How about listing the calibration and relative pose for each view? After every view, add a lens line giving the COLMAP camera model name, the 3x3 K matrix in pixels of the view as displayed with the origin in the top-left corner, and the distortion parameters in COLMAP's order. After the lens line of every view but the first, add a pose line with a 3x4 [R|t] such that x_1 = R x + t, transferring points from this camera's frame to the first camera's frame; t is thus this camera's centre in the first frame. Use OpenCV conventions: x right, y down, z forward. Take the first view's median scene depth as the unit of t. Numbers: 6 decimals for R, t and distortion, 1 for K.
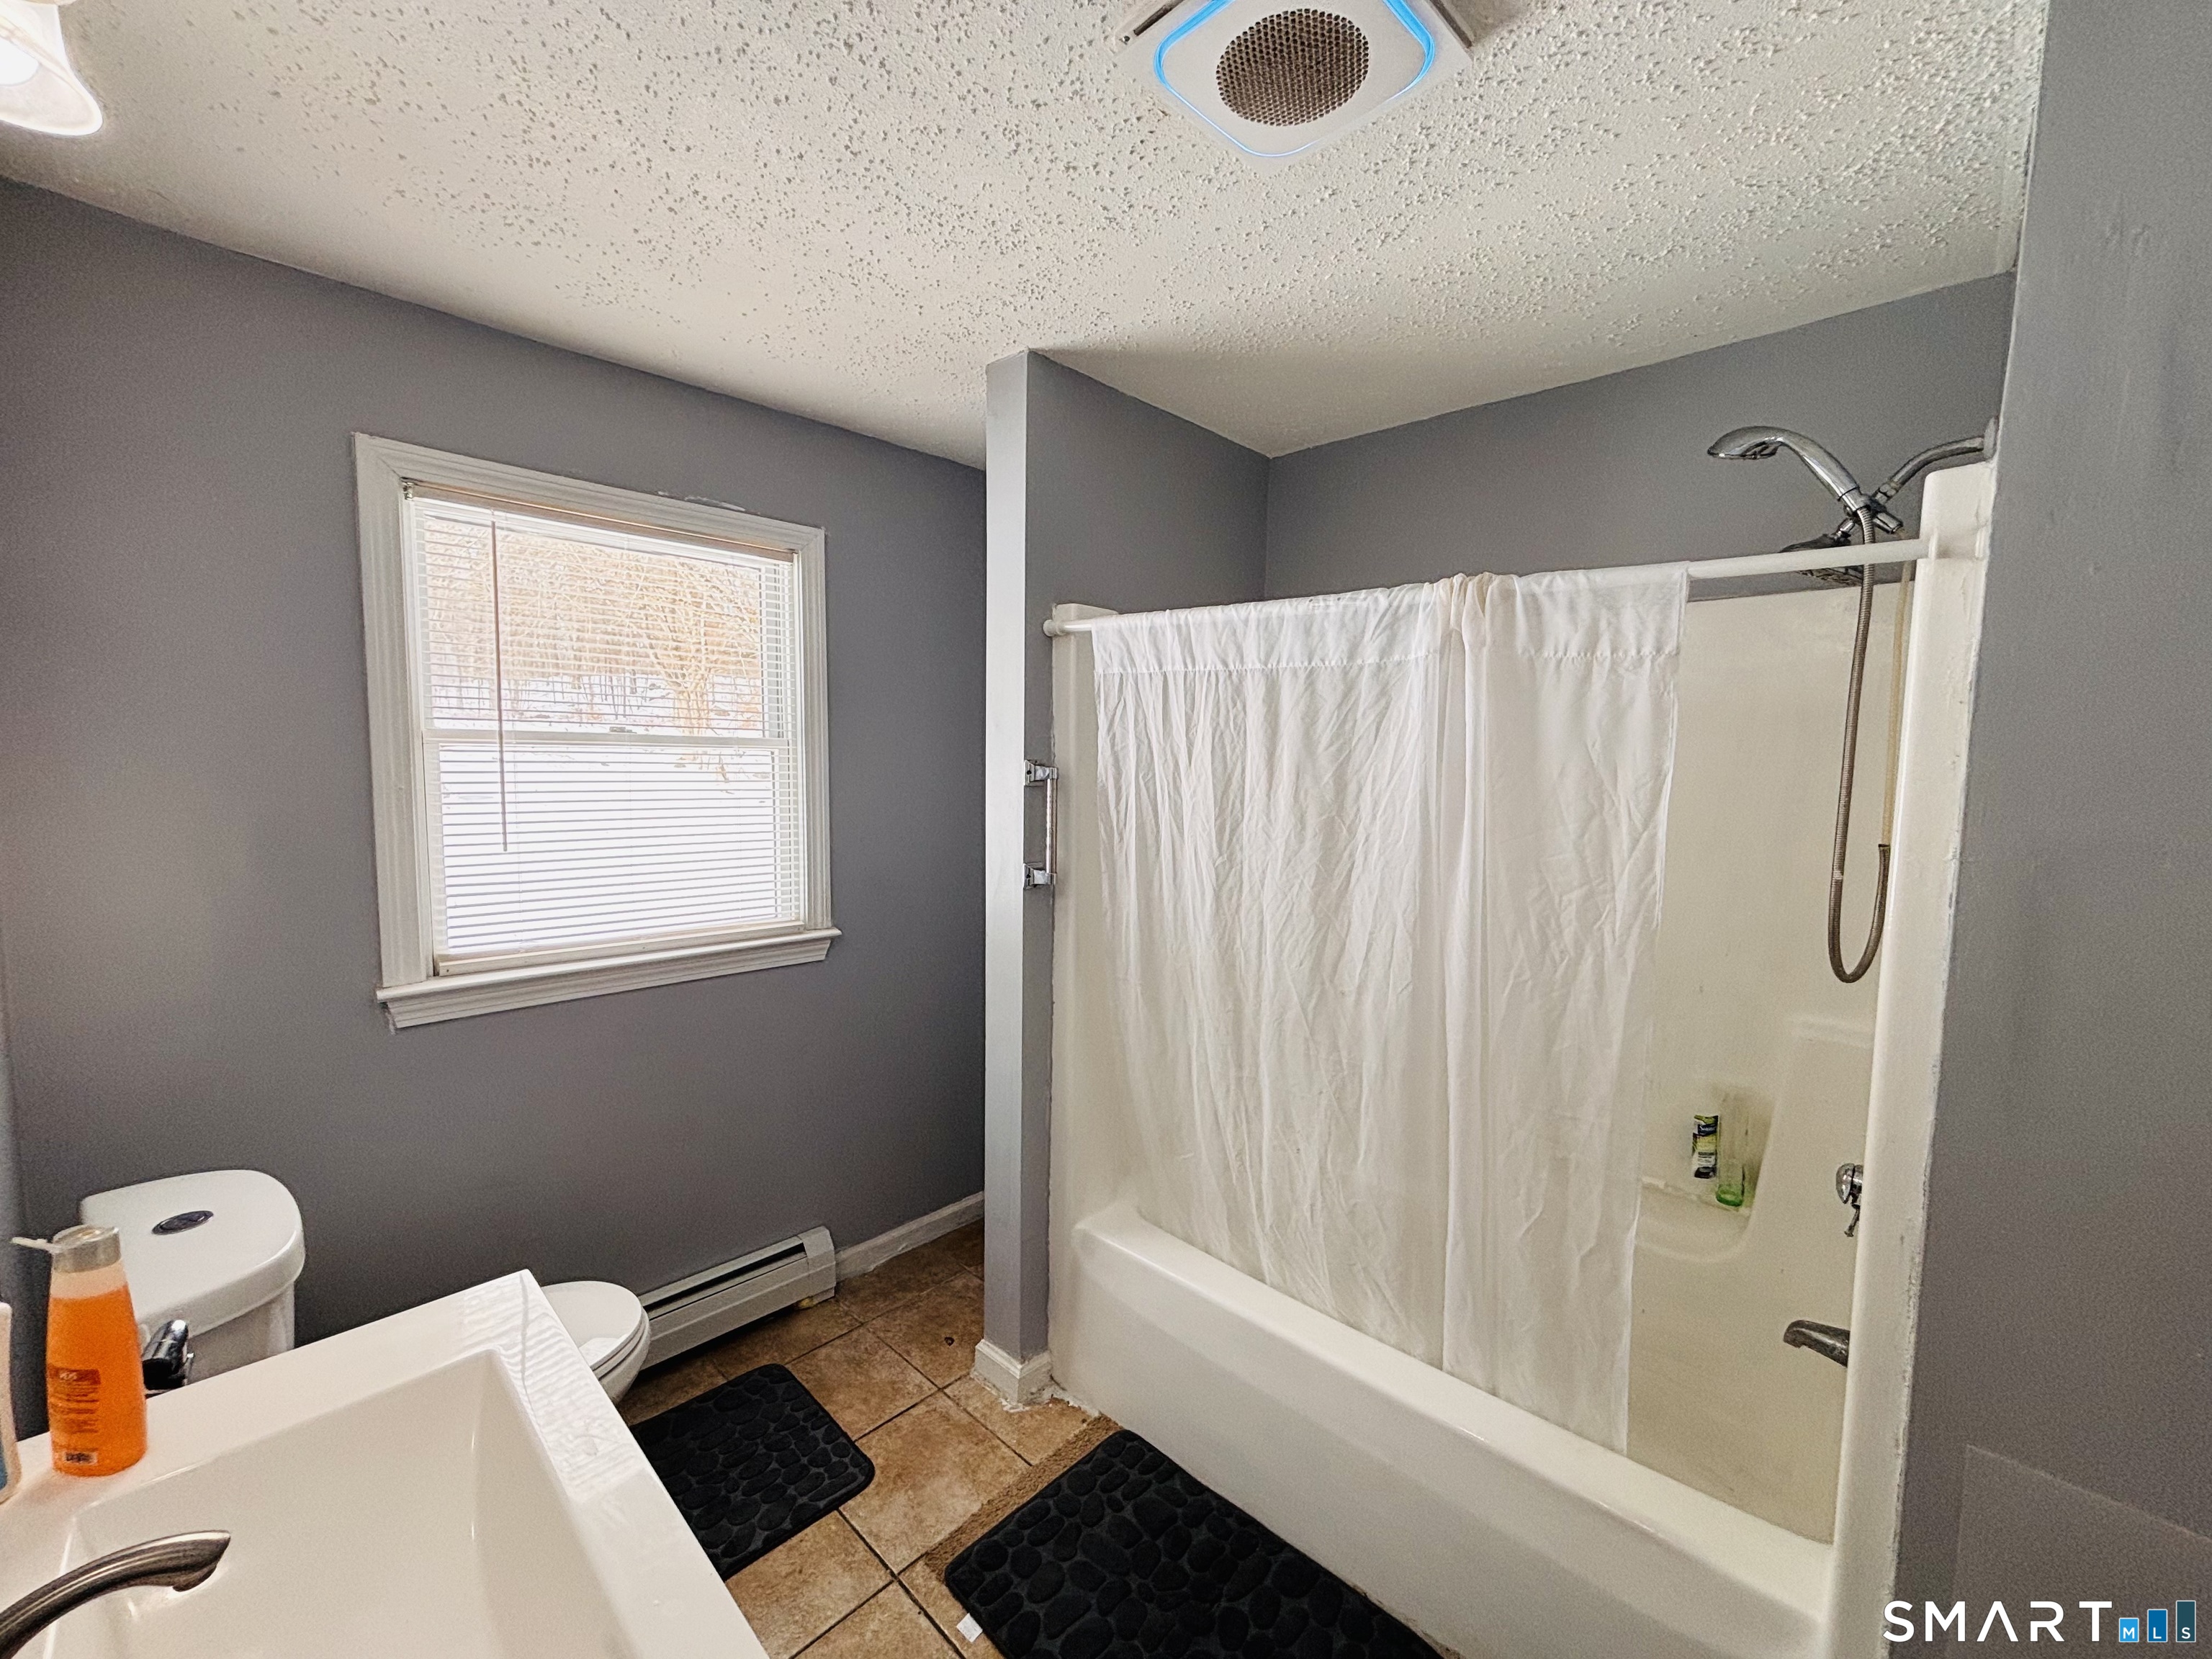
lens RADIAL K [[892.6, 0, 1107.1], [0, 892.6, 826.4], [0, 0, 1]] dist [0.001196, -0.000354]
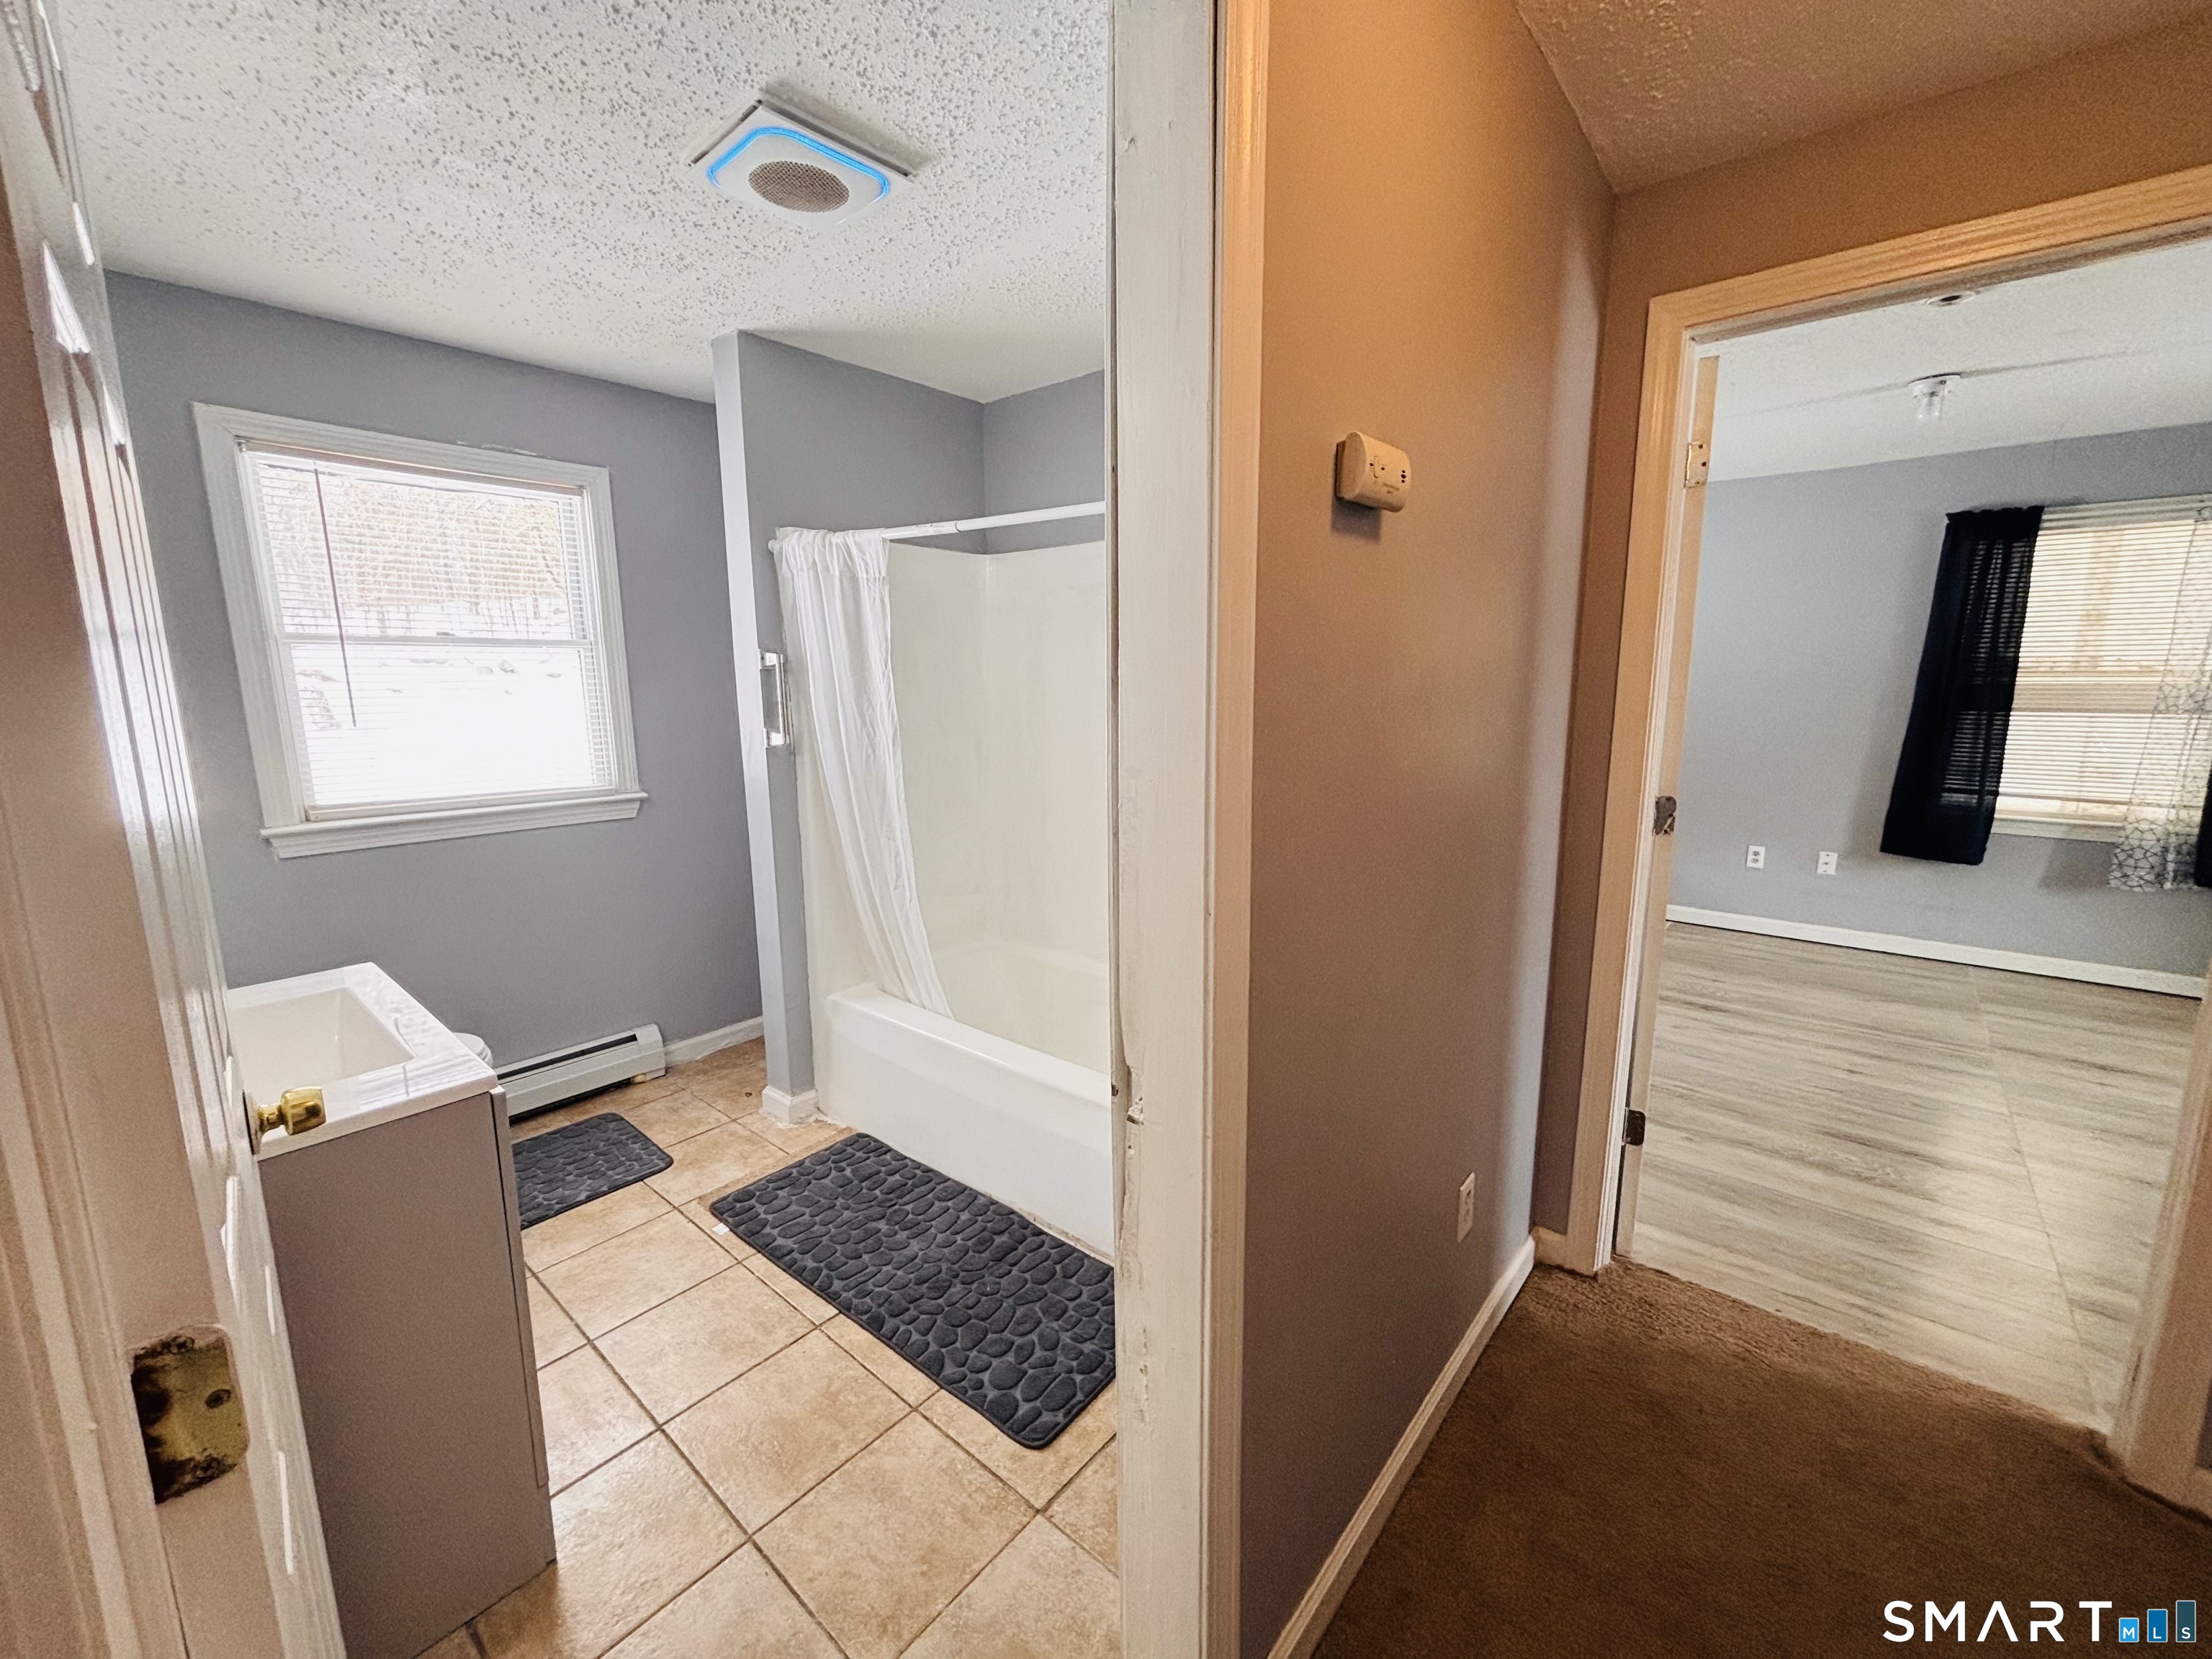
lens RADIAL K [[885.2, 0, 1096.3], [0, 885.2, 823.3], [0, 0, 1]] dist [0.008034, -0.000016]
pose [[0.997709, -0.031163, 0.060049, 0.312577], [0.025764, 0.995727, 0.088680, 0.075793], [-0.062556, -0.086930, 0.994248, -0.360032]]
